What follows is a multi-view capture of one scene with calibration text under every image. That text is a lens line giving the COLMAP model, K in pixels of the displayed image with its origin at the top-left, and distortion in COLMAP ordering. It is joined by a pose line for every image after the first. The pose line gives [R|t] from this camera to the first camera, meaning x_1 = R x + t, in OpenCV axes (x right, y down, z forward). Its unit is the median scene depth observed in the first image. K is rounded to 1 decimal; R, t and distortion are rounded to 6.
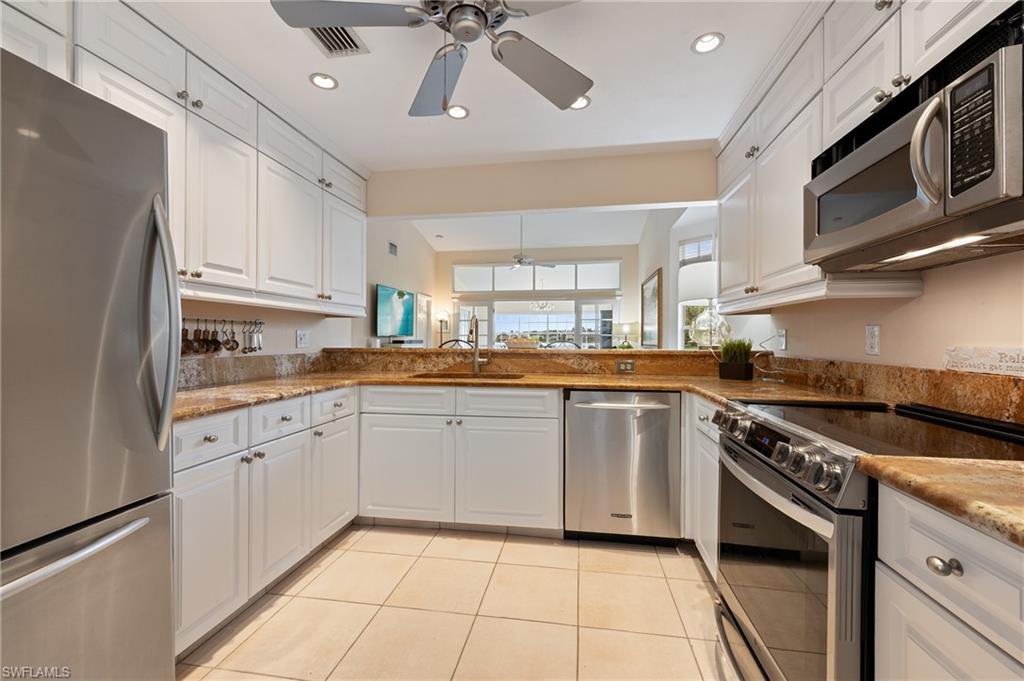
lens RADIAL K [[419.1, 0, 512.0], [0, 419.1, 340.5], [0, 0, 1]] dist [-0.002673, -0.000017]
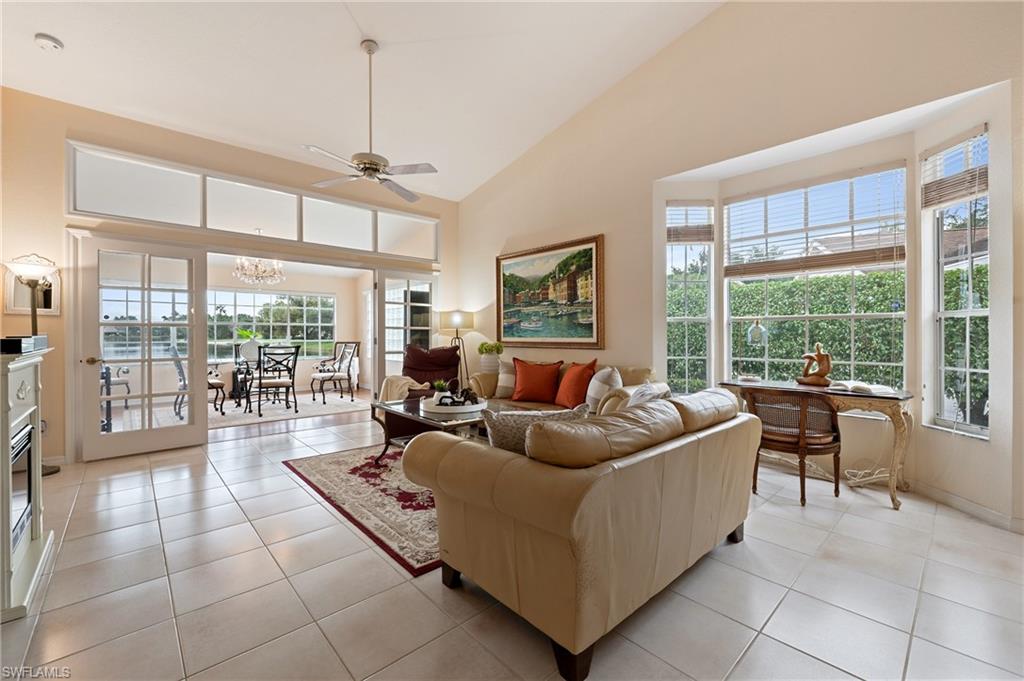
lens RADIAL K [[419.1, 0, 512.0], [0, 419.1, 340.5], [0, 0, 1]] dist [-0.002673, -0.000017]
pose [[0.612393, -0.013289, 0.790442, -0.960158], [0.000738, 0.999868, 0.016238, -0.018967], [-0.790553, -0.009360, 0.612322, 2.209910]]
